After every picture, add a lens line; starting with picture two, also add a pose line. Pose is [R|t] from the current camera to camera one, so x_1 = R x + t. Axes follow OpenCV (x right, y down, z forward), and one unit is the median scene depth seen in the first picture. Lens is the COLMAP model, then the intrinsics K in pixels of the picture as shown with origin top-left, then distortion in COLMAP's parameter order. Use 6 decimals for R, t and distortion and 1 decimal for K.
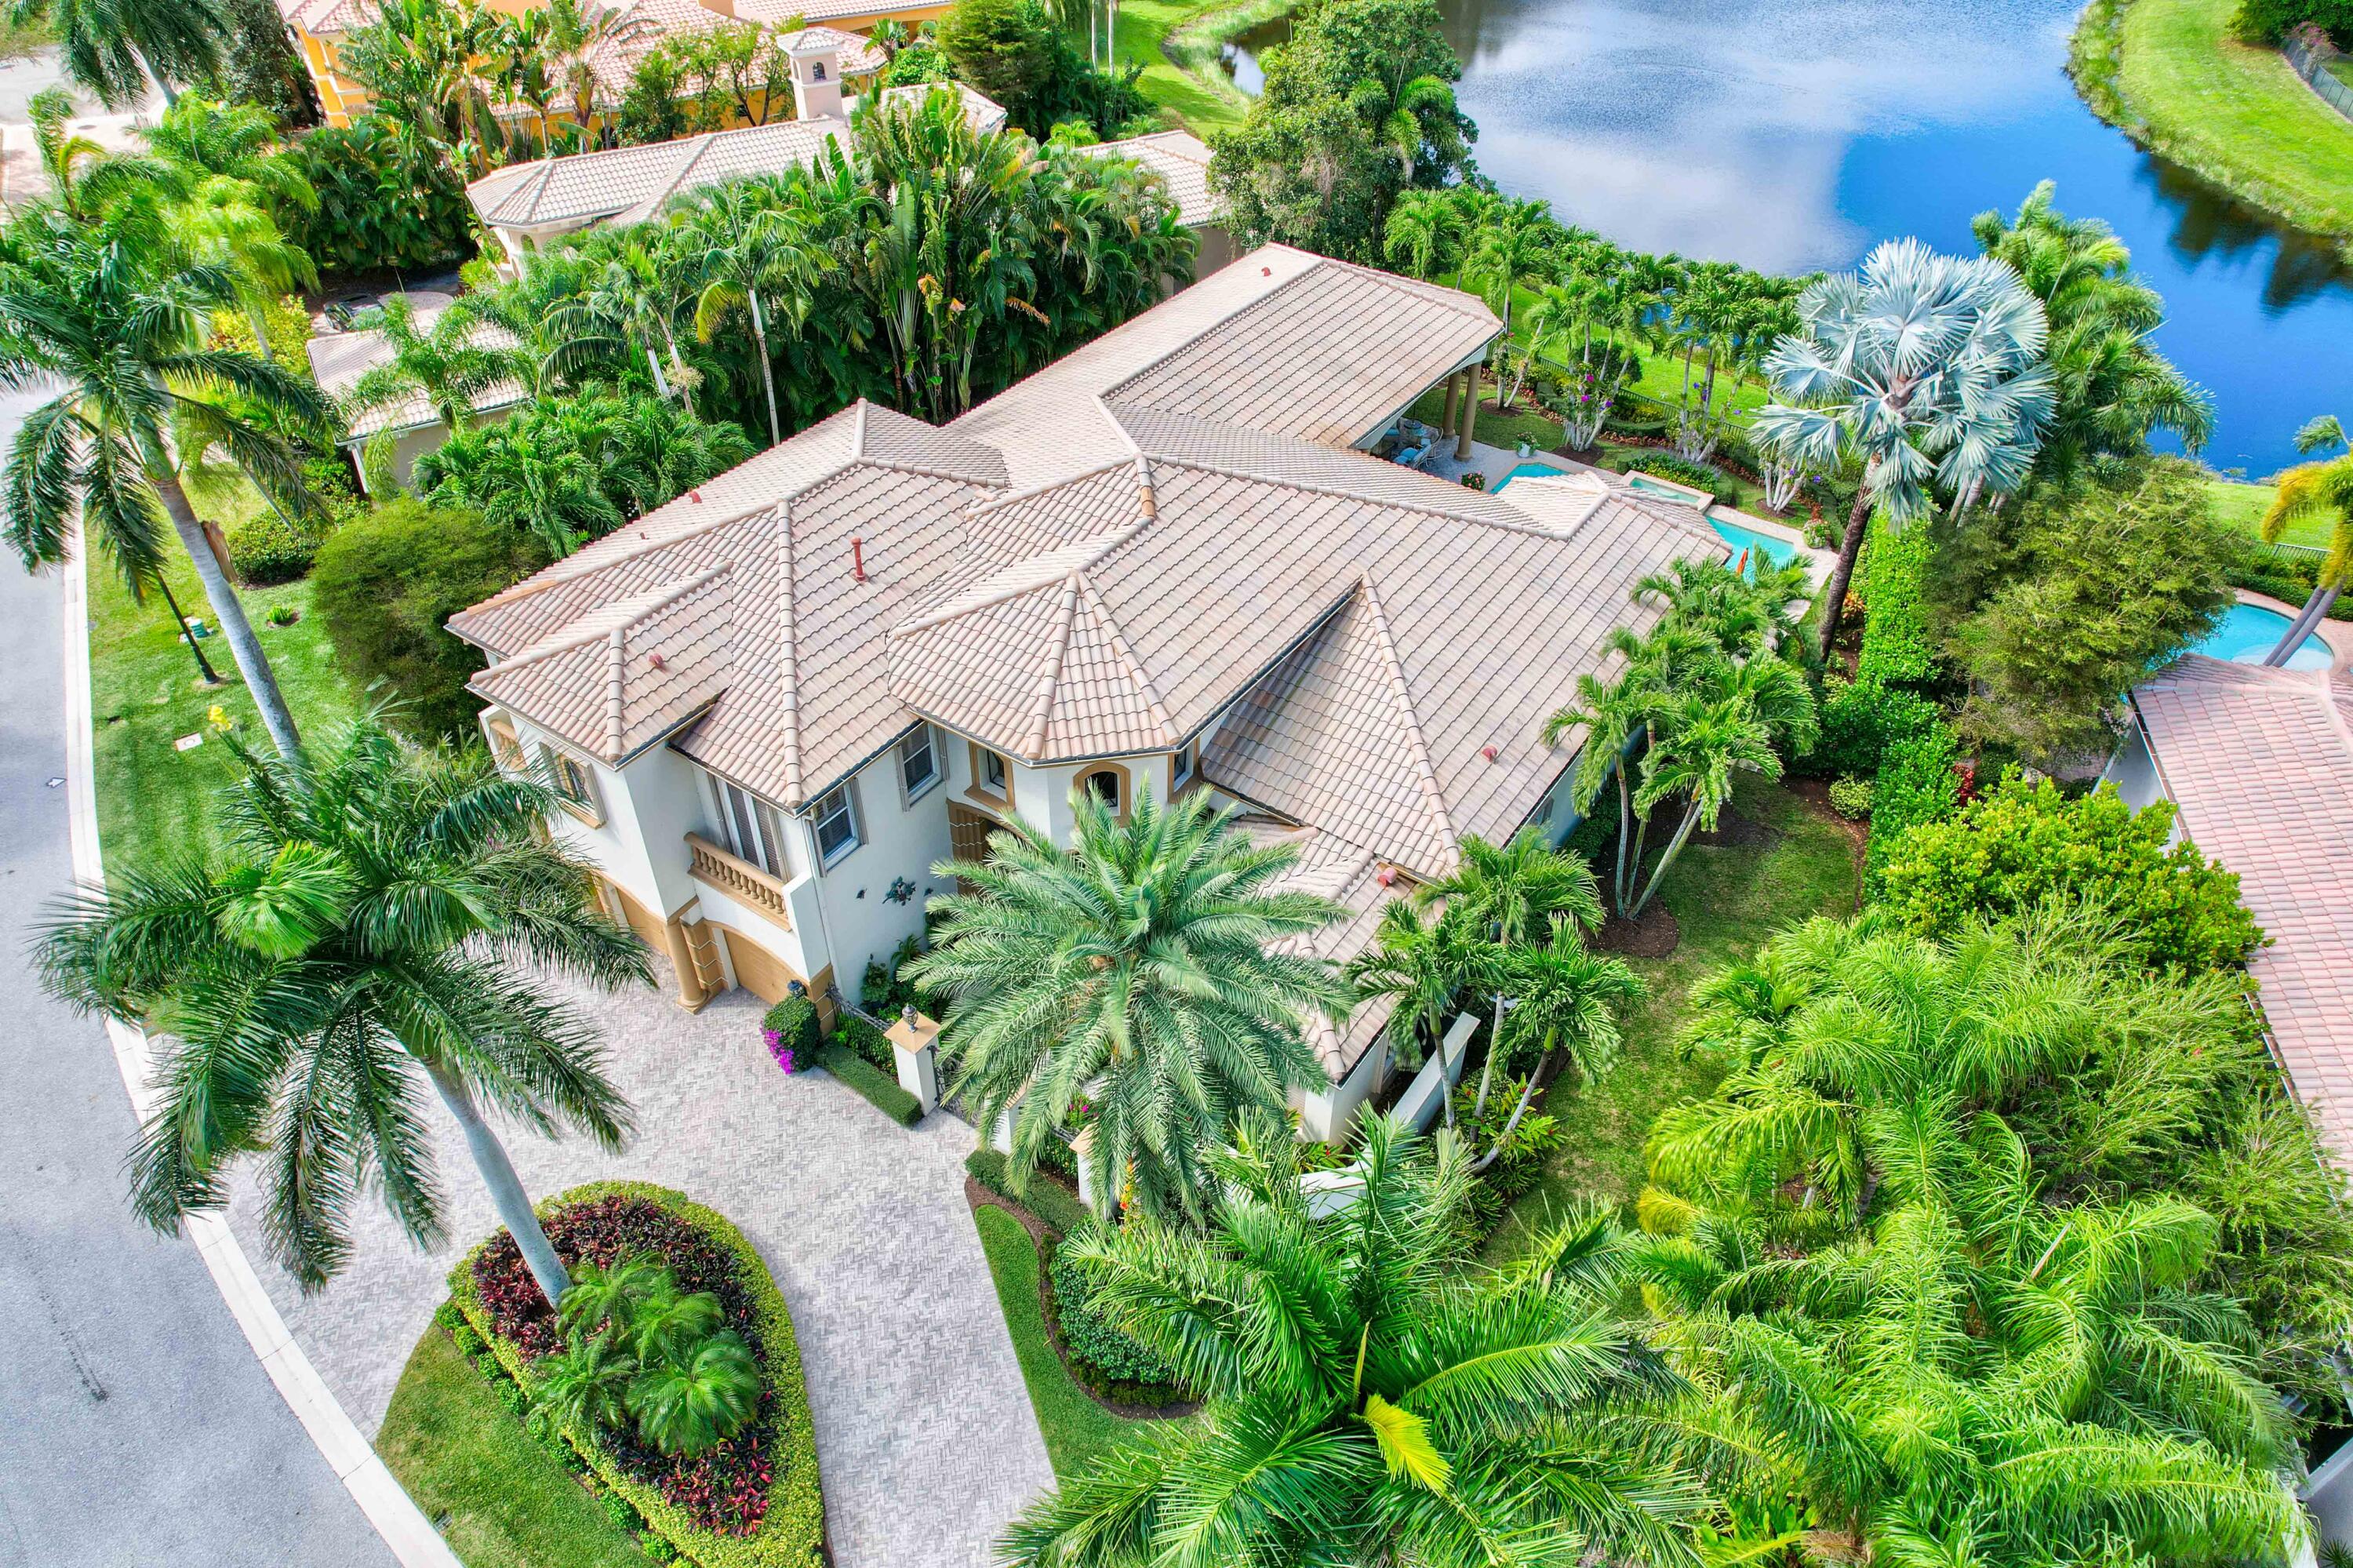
lens RADIAL K [[1507.8, 0, 1175.1], [0, 1507.8, 827.3], [0, 0, 1]] dist [-0.097787, 0.096274]
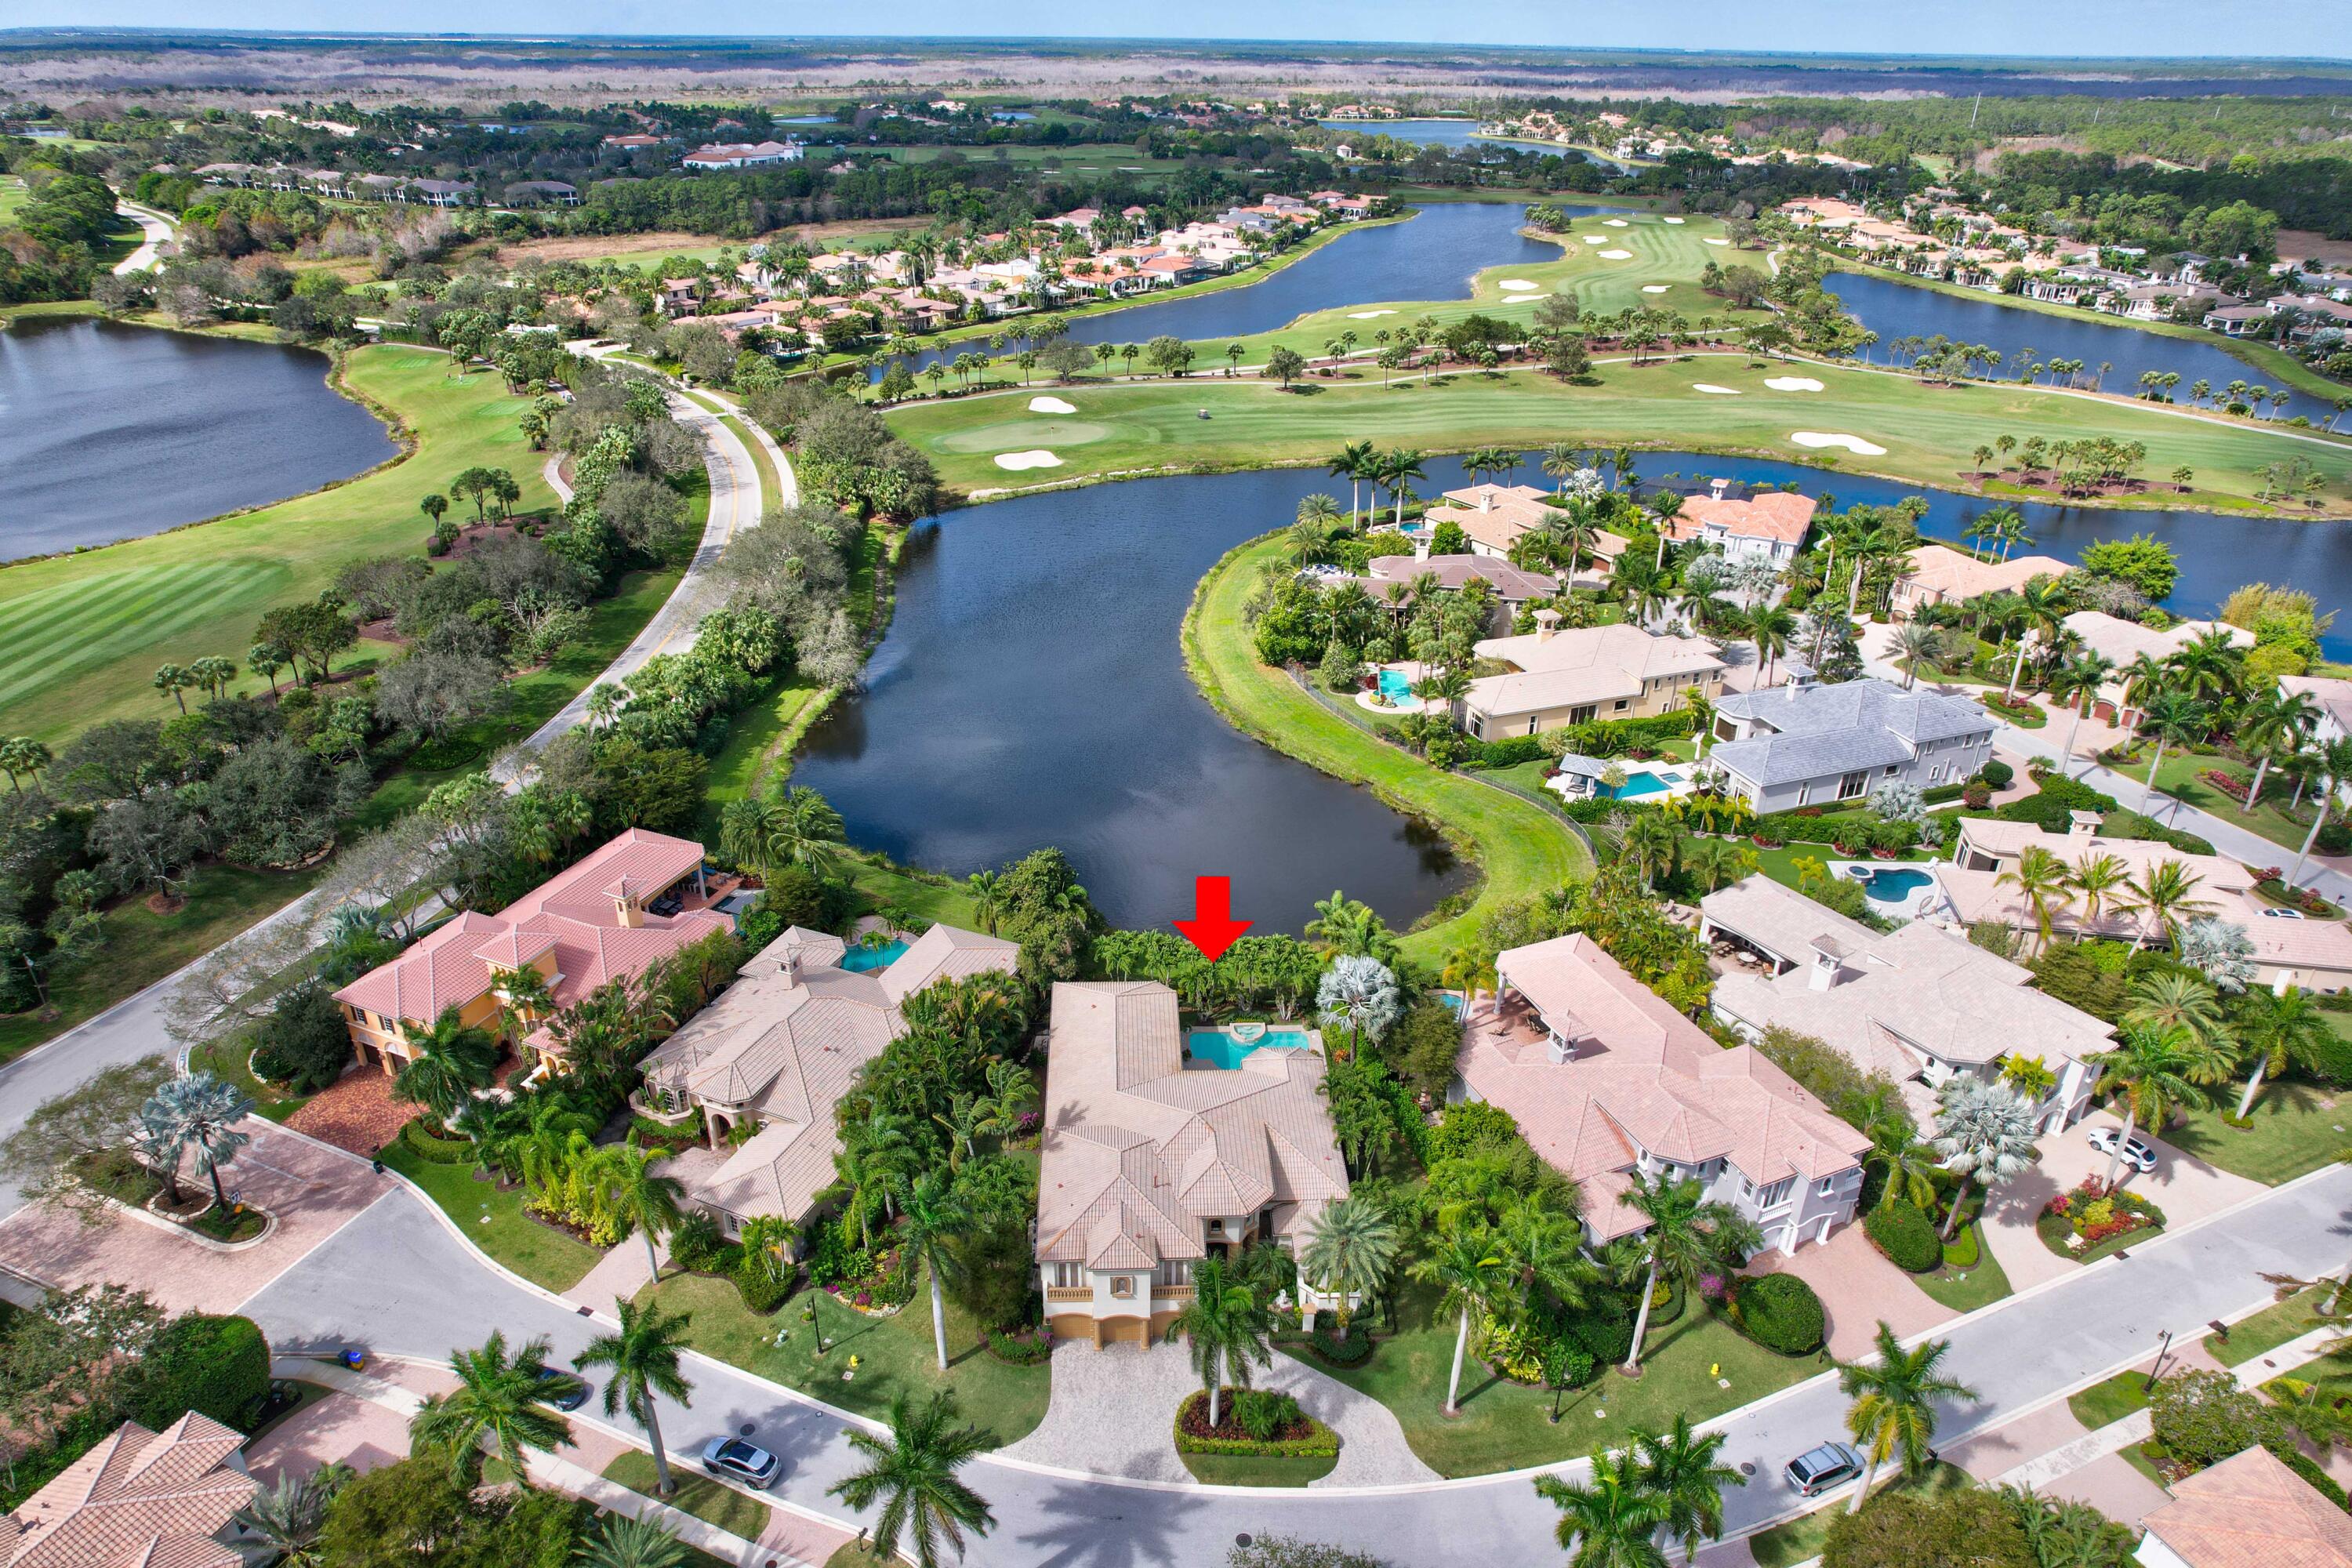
lens RADIAL K [[1507.1, 0, 1174.6], [0, 1507.1, 827.3], [0, 0, 1]] dist [-0.097787, 0.096274]
pose [[0.790277, -0.297449, 0.535711, -1.644826], [0.401624, 0.911735, -0.086239, -0.570539], [-0.462775, 0.283307, 0.839986, -1.892528]]
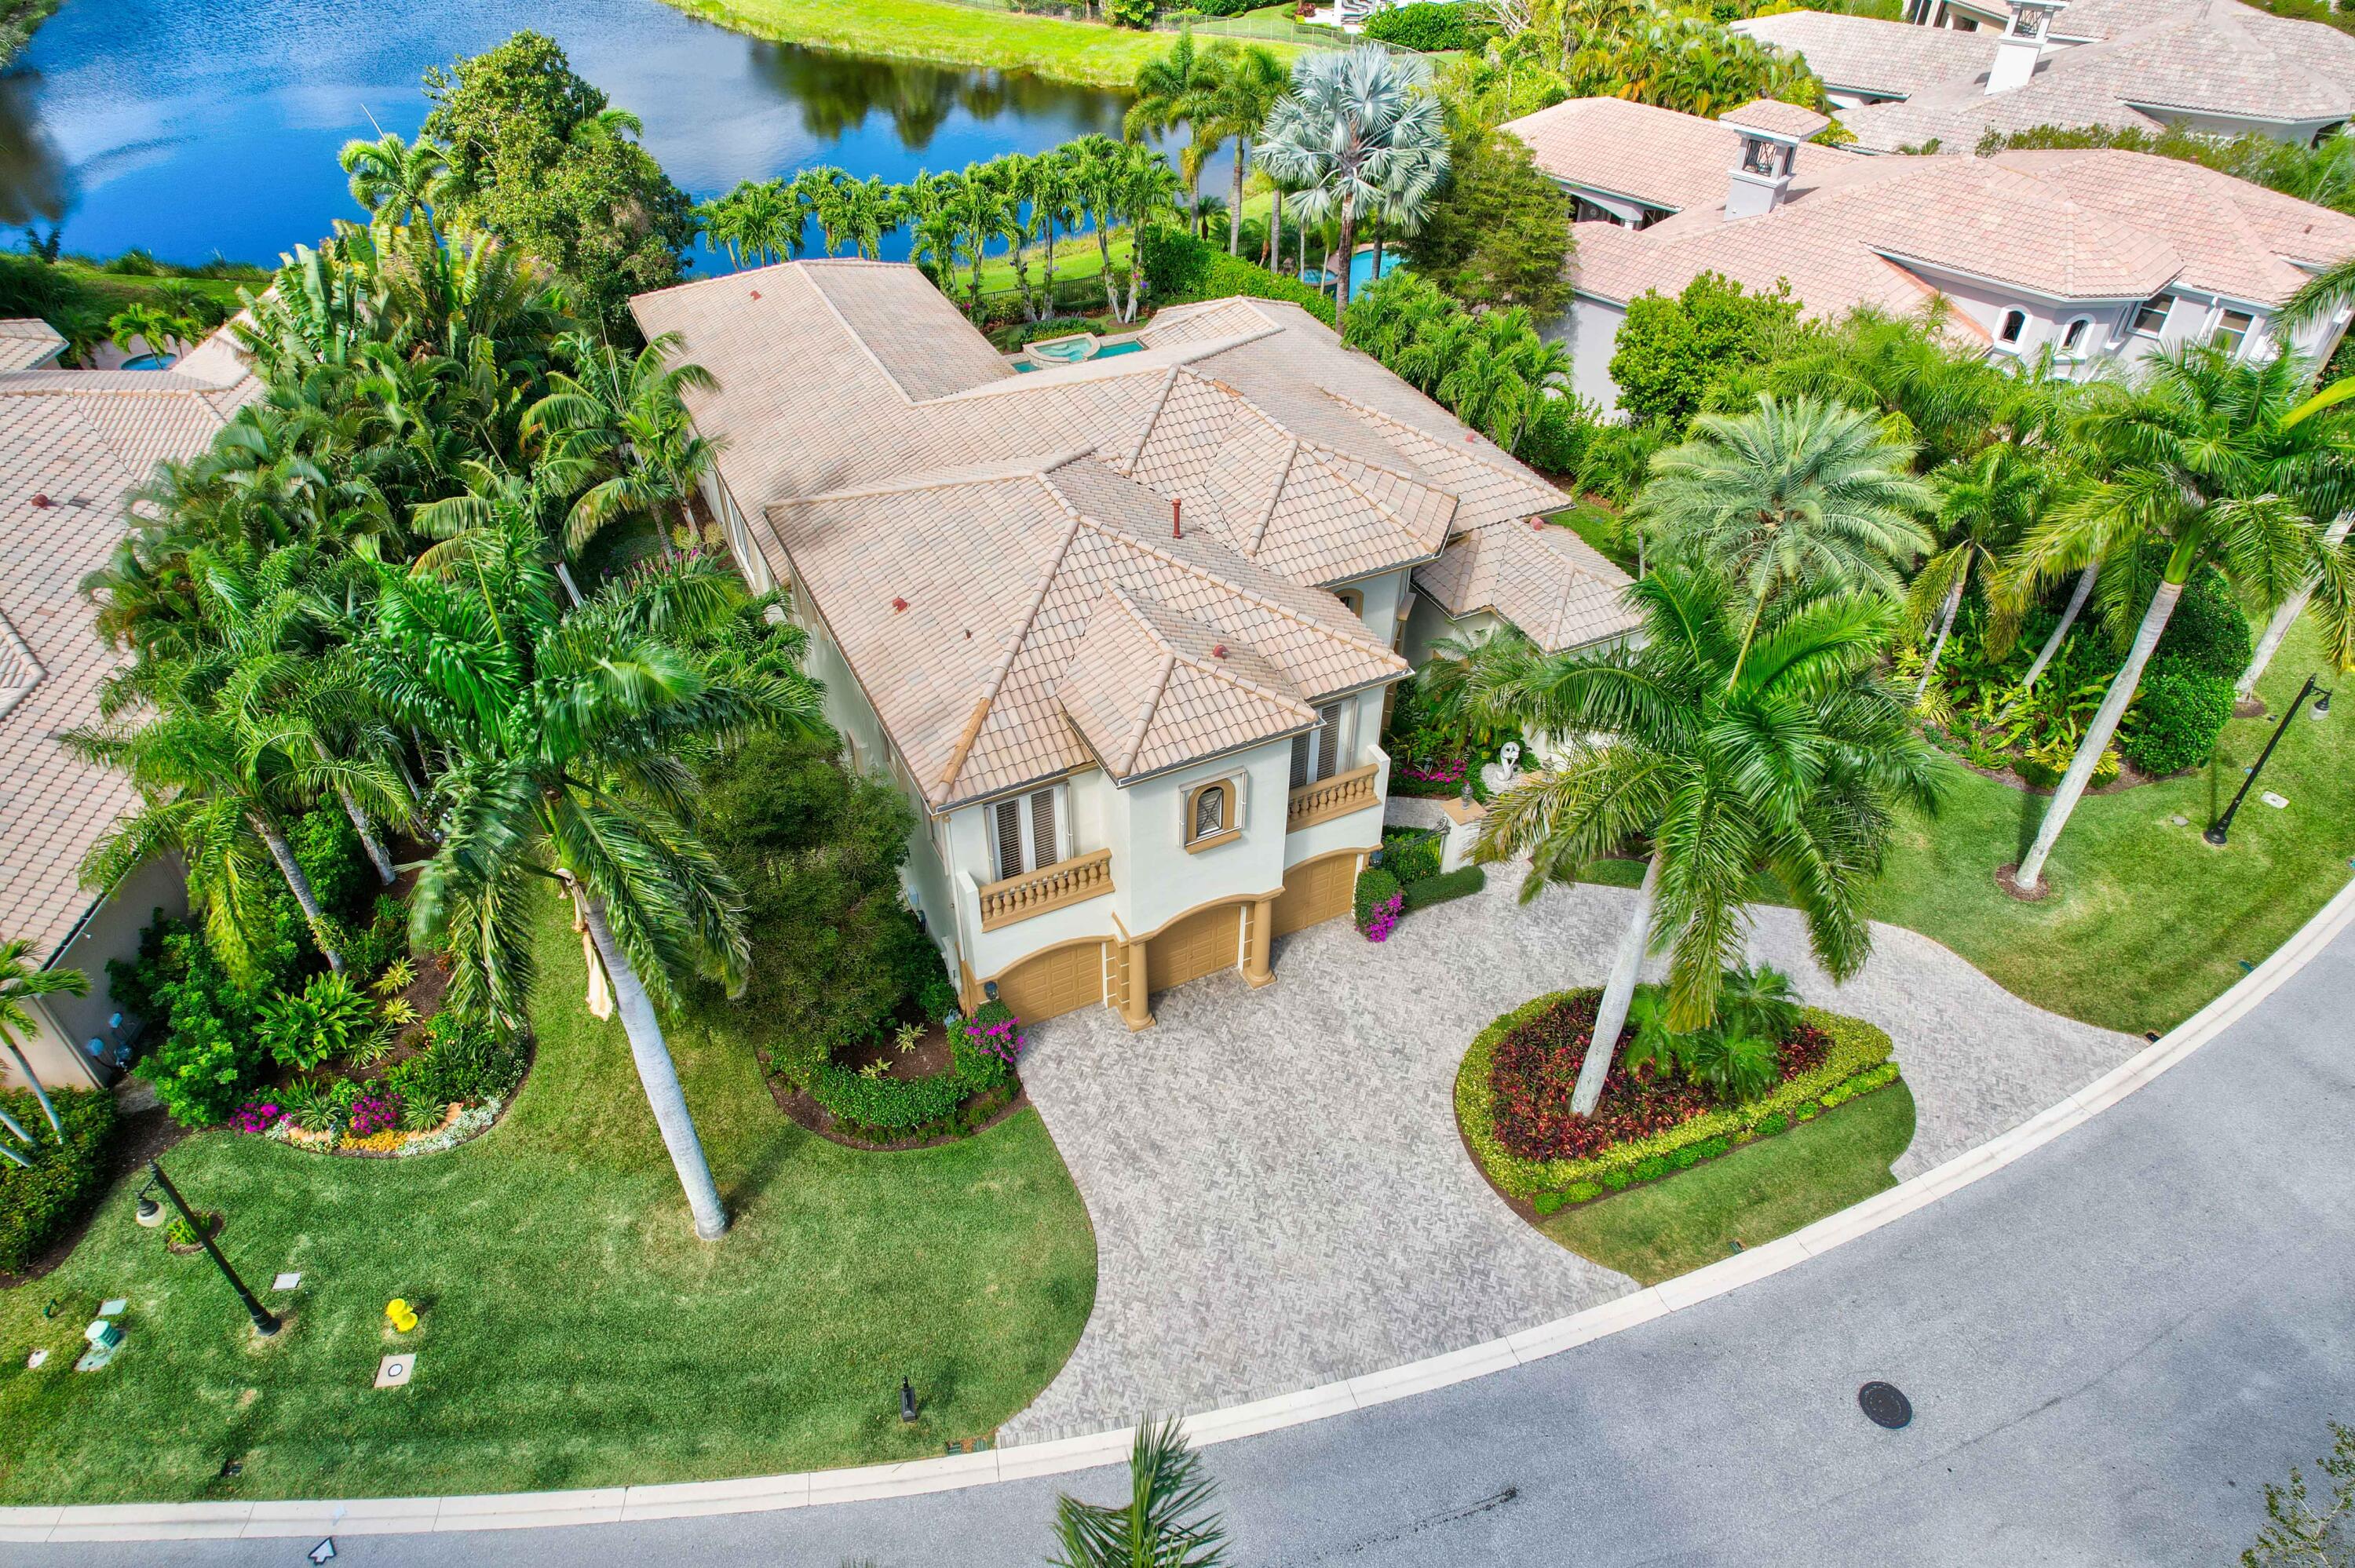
lens RADIAL K [[1515.4, 0, 1170.5], [0, 1515.4, 849.3], [0, 0, 1]] dist [0.003662, -0.027201]
pose [[0.481815, -0.586197, 0.651327, -1.056342], [0.578323, 0.771147, 0.266224, -0.286706], [-0.658329, 0.248407, 0.710561, 0.286295]]
